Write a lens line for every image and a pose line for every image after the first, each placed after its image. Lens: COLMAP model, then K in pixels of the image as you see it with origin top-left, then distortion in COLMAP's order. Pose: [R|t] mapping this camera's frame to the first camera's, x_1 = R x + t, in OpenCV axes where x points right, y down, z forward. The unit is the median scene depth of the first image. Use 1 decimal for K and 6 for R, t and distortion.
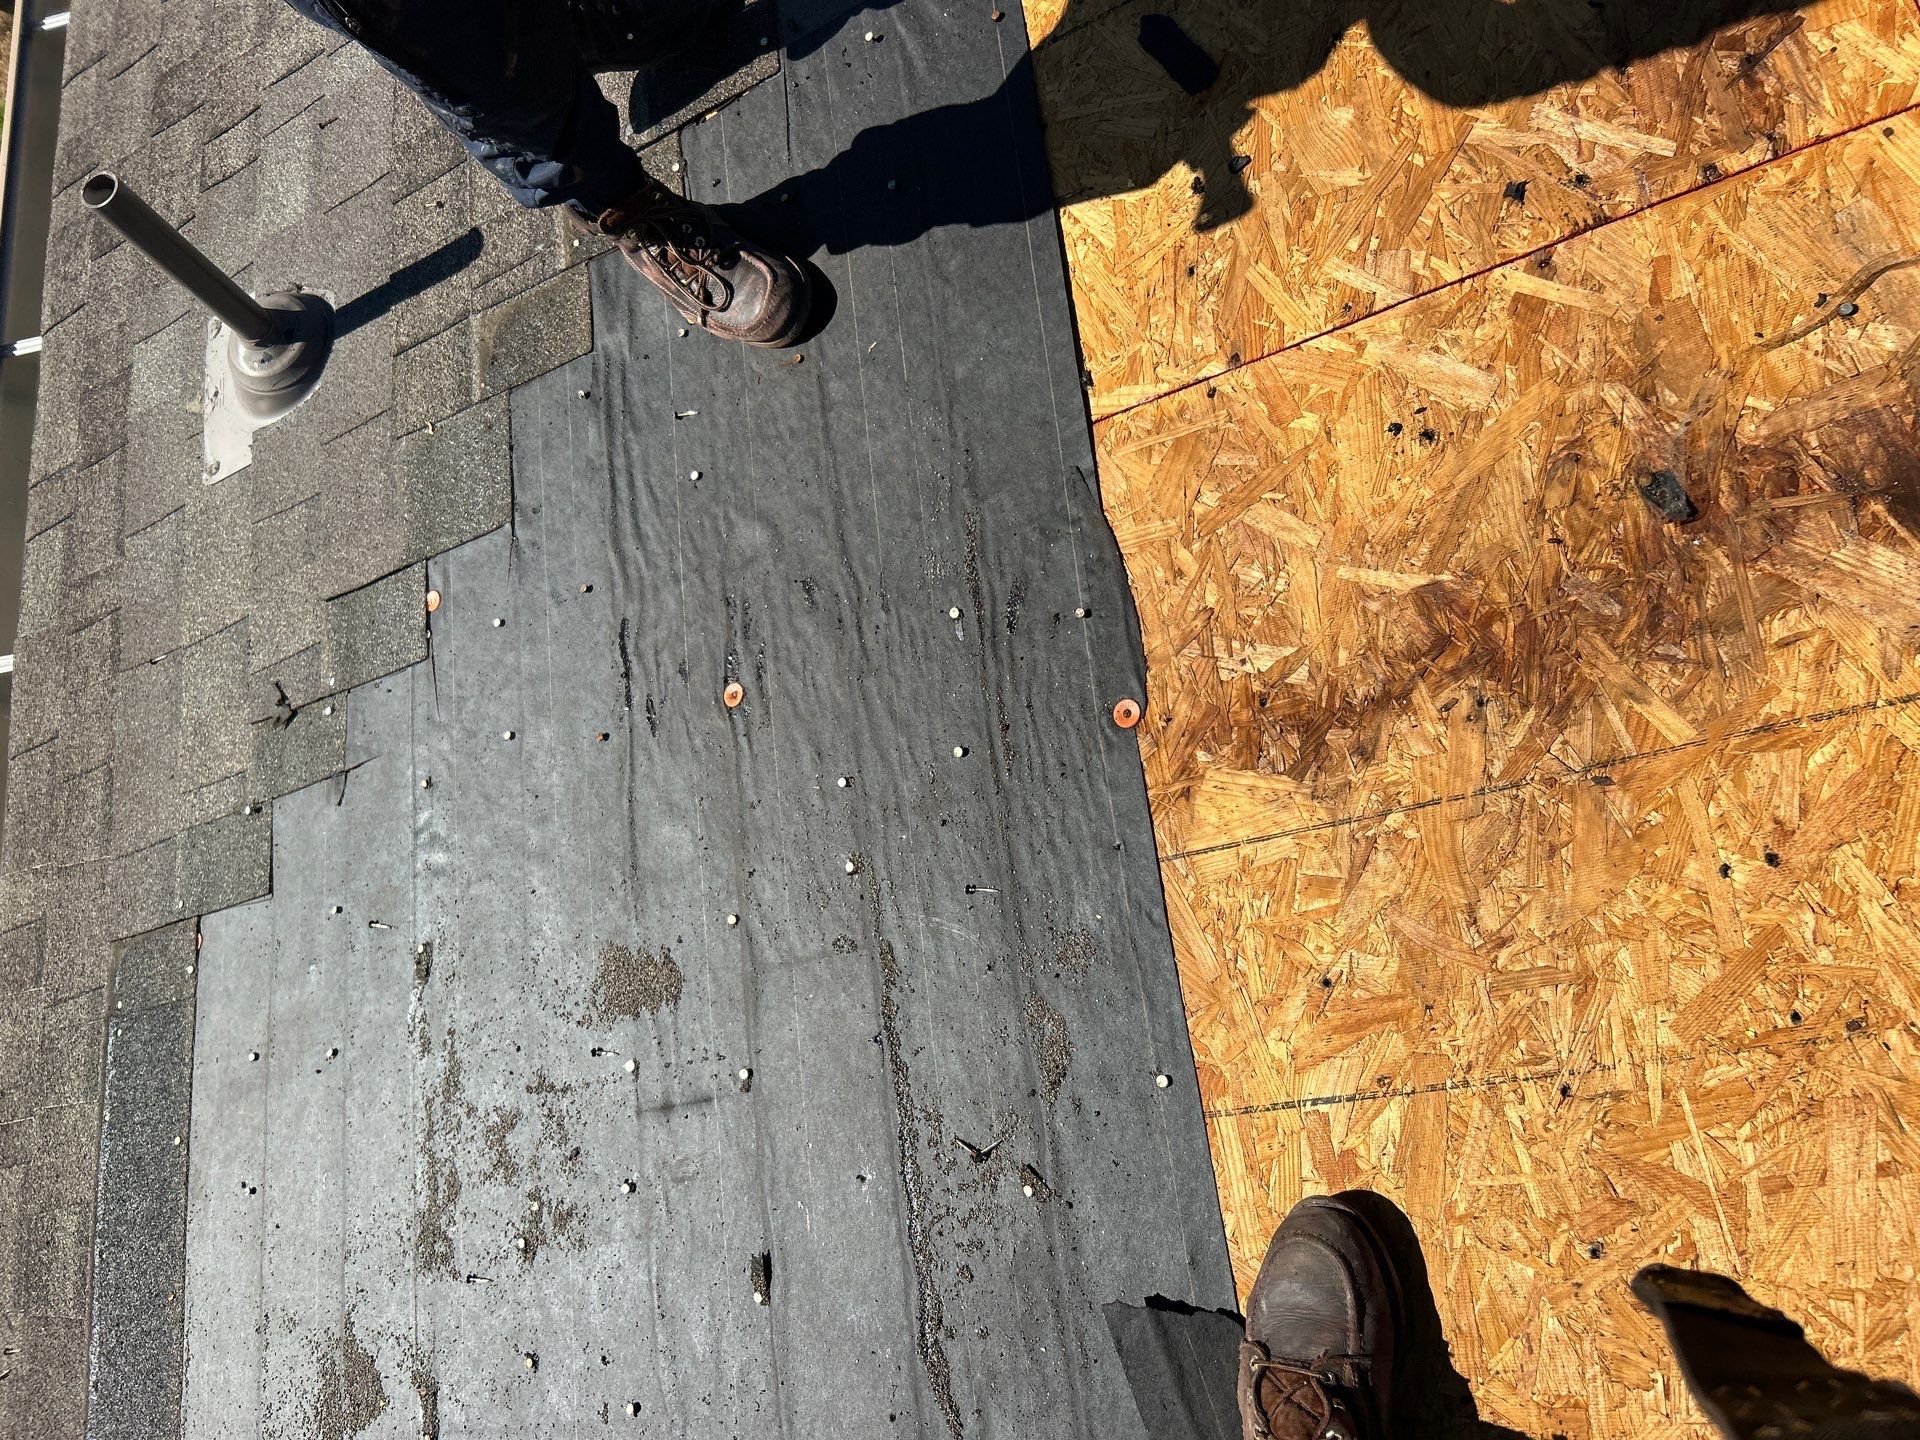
lens RADIAL K [[1430.9, 0, 961.7], [0, 1430.9, 740.4], [0, 0, 1]] dist [0.050651, -0.059045]
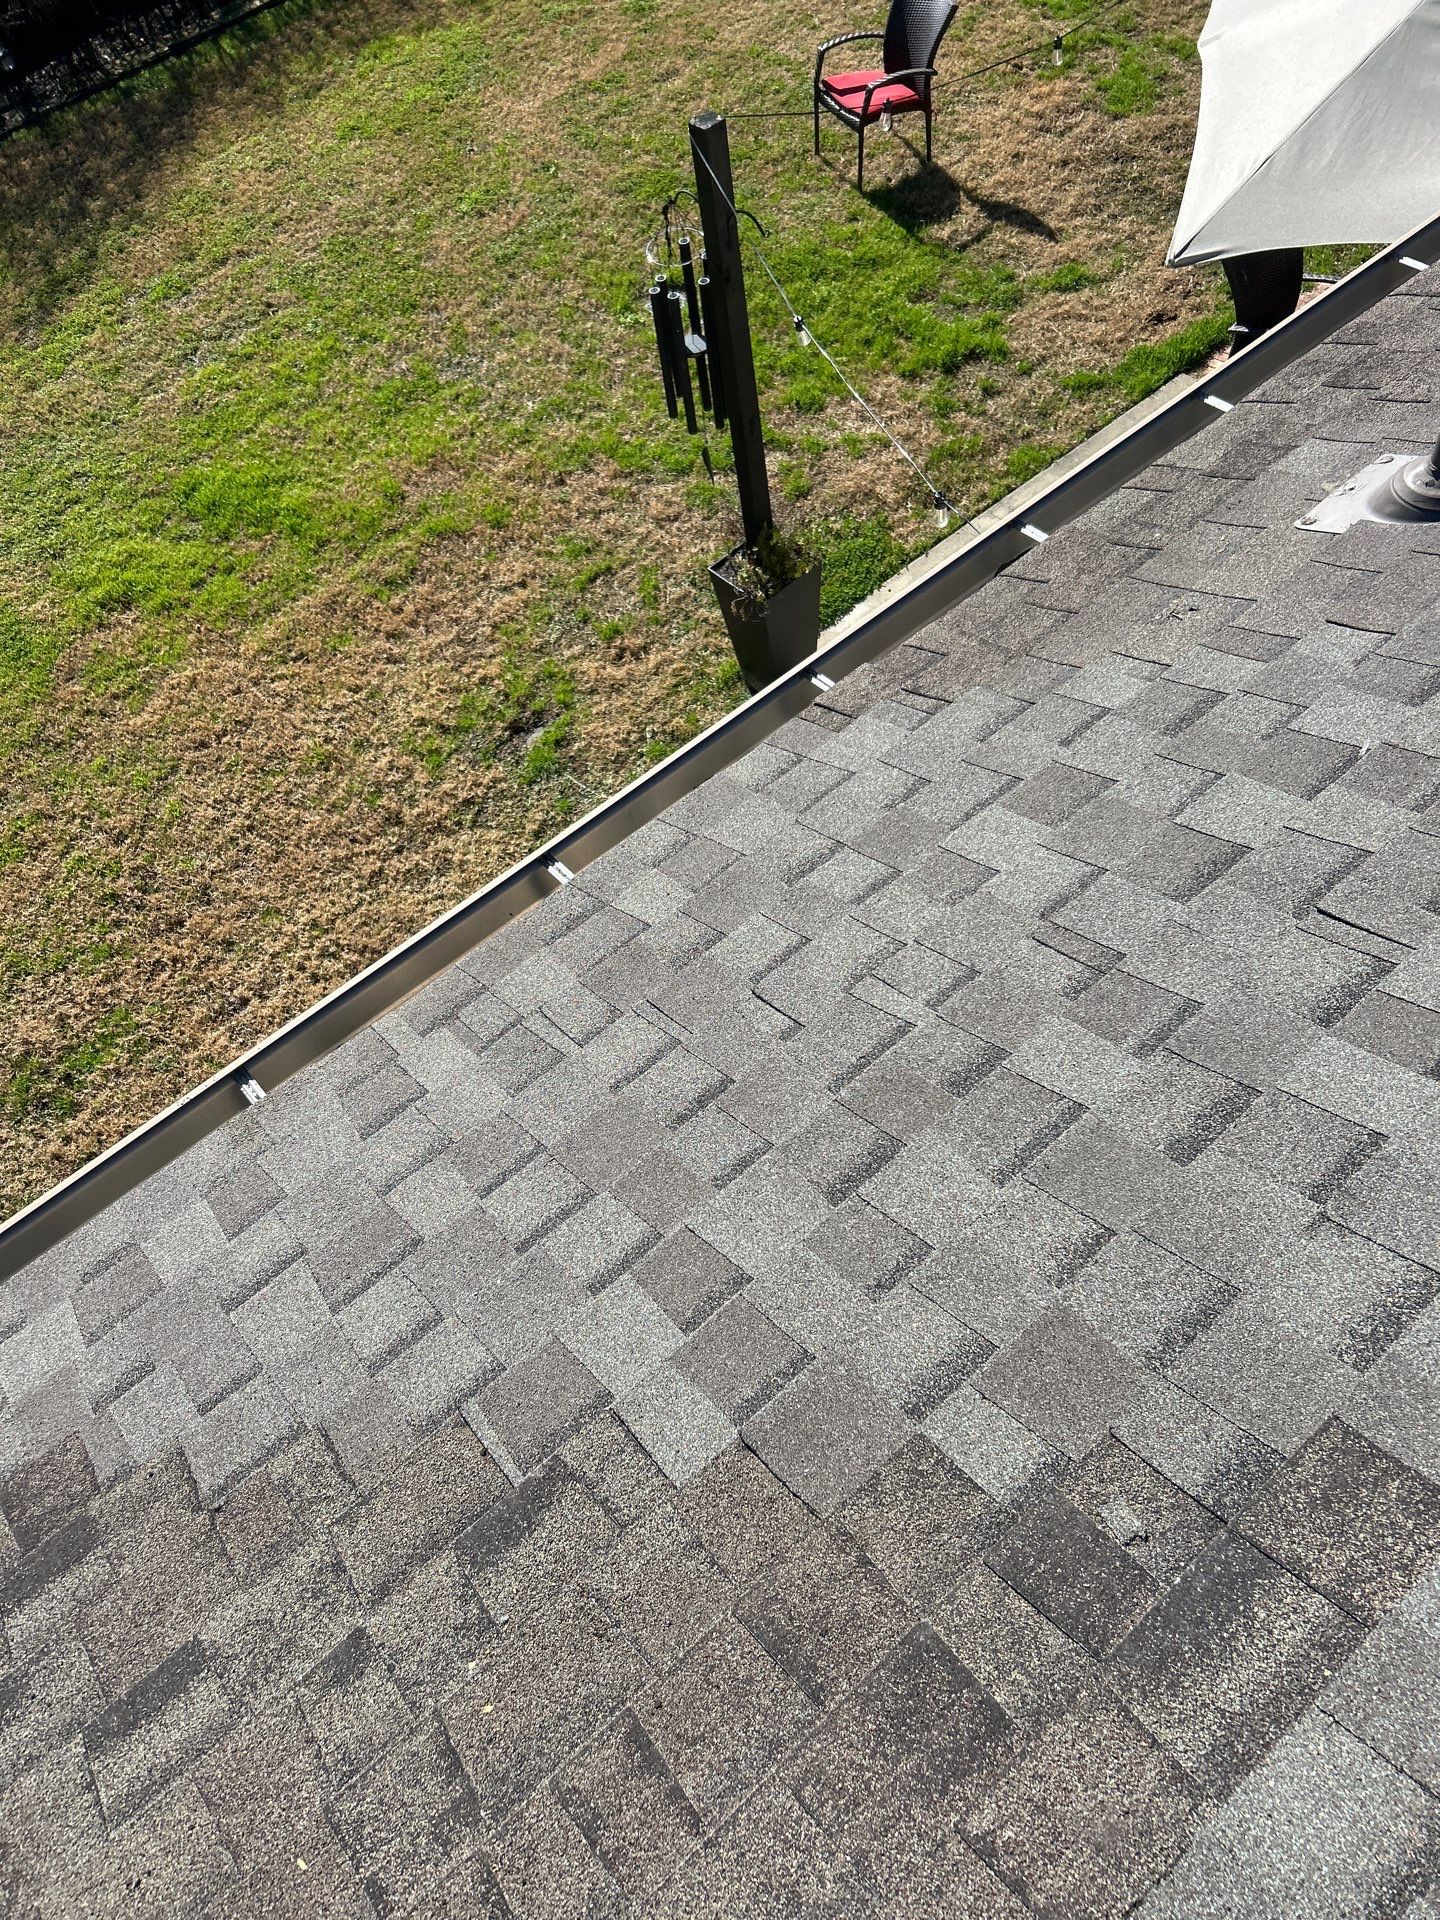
lens RADIAL K [[1446.9, 0, 713.5], [0, 1446.9, 972.2], [0, 0, 1]] dist [0.040995, -0.043708]
pose [[0.552951, 0.737686, -0.387382, -0.024178], [-0.793380, 0.608185, 0.025682, 0.818462], [0.254545, 0.293140, 0.921561, -0.390729]]
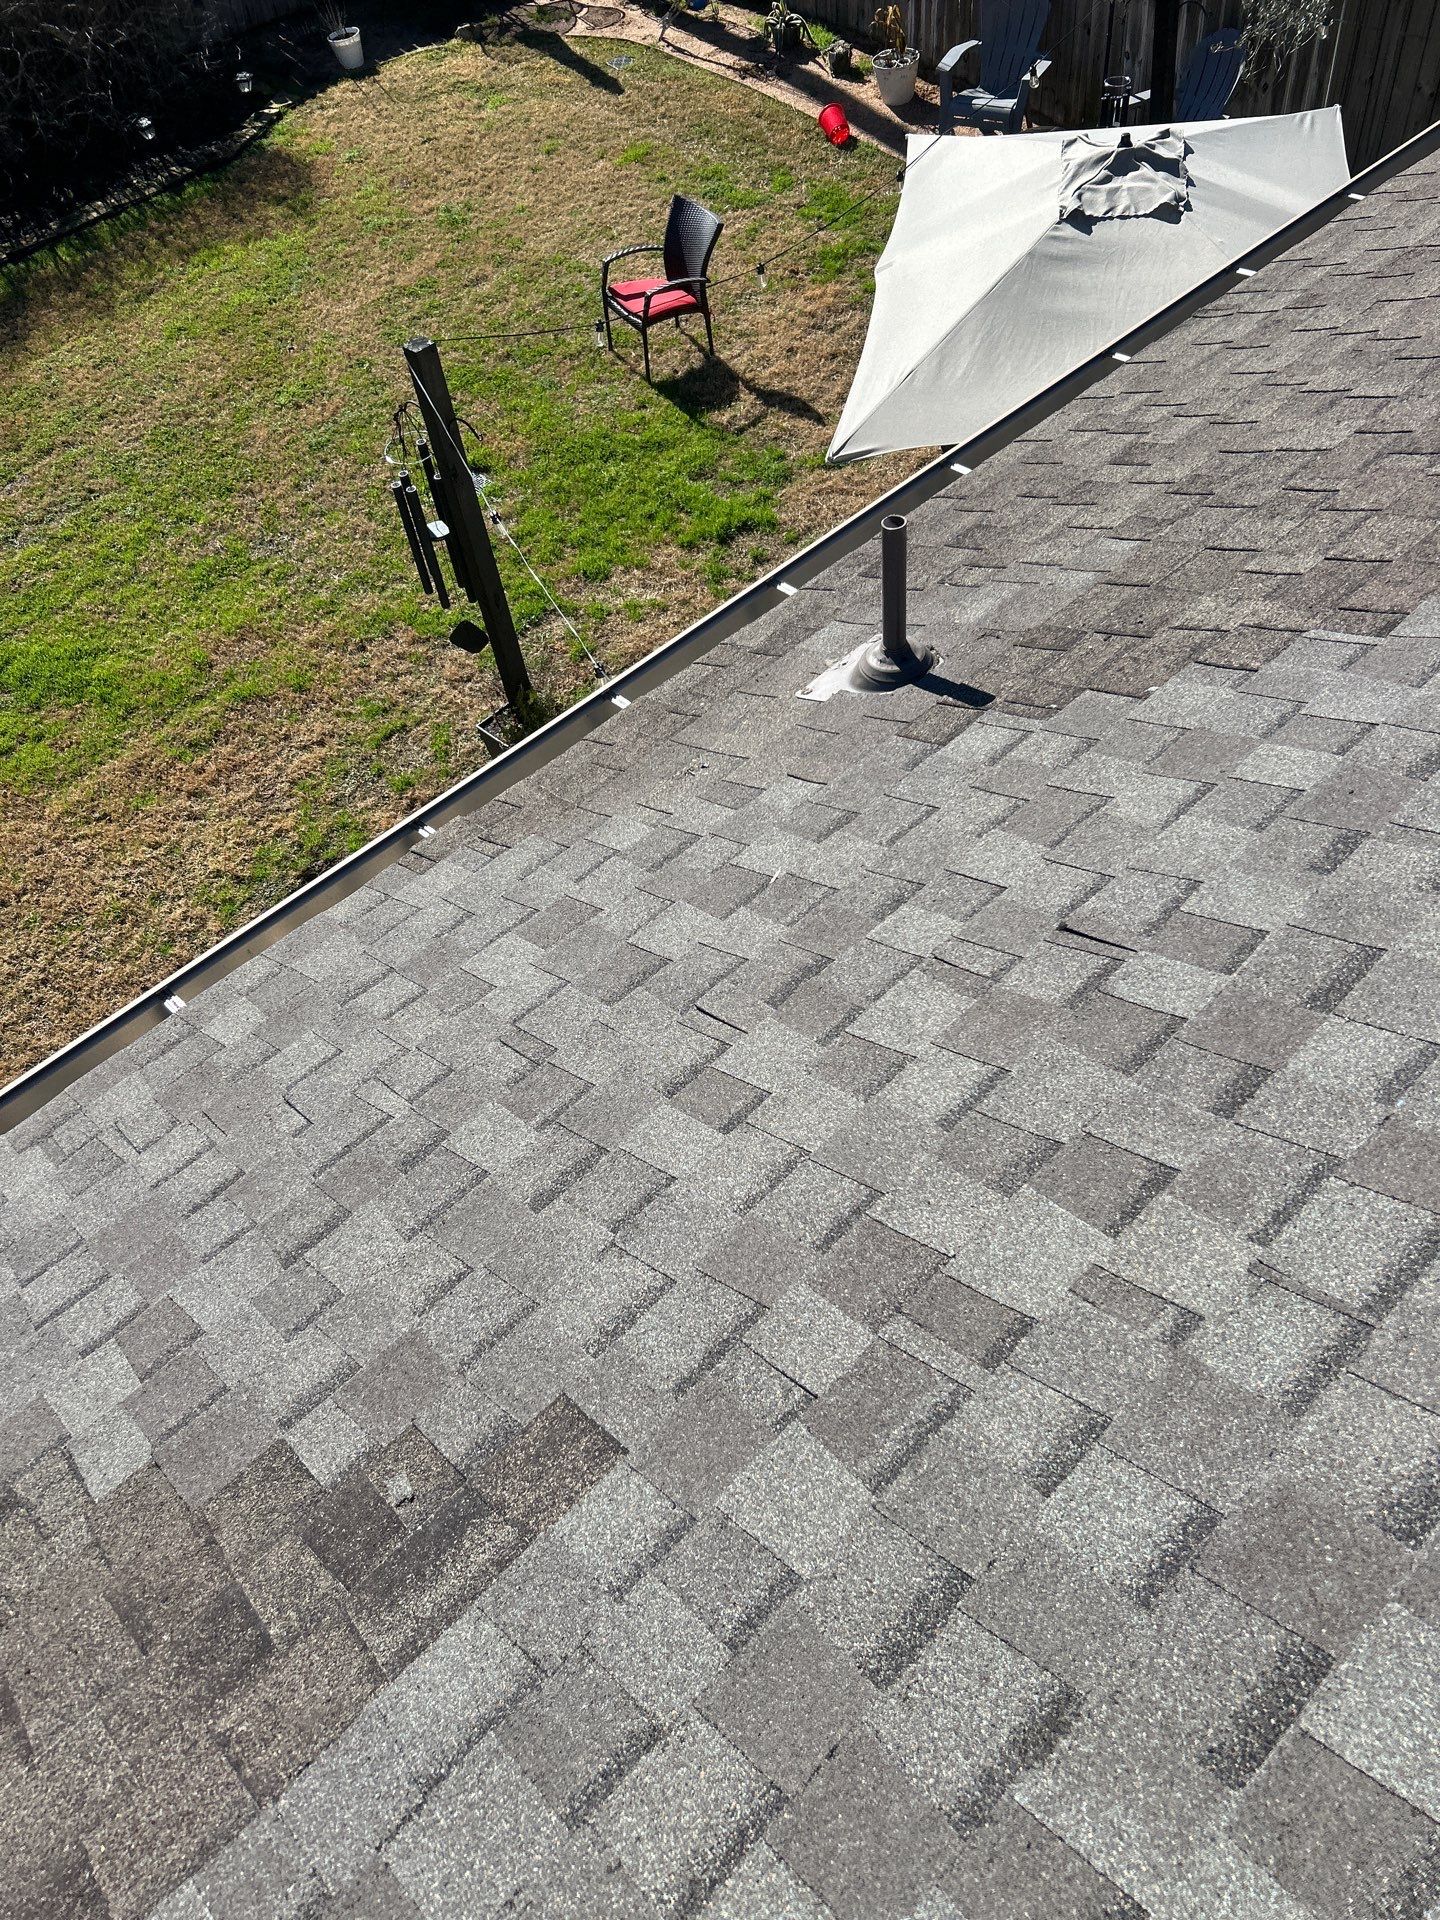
lens RADIAL K [[1446.9, 0, 732.0], [0, 1446.9, 971.3], [0, 0, 1]] dist [0.040995, -0.043708]
pose [[0.608928, 0.675663, -0.415555, 0.520890], [-0.765780, 0.637348, -0.085841, 0.367201], [0.206853, 0.370495, 0.905508, -0.575413]]
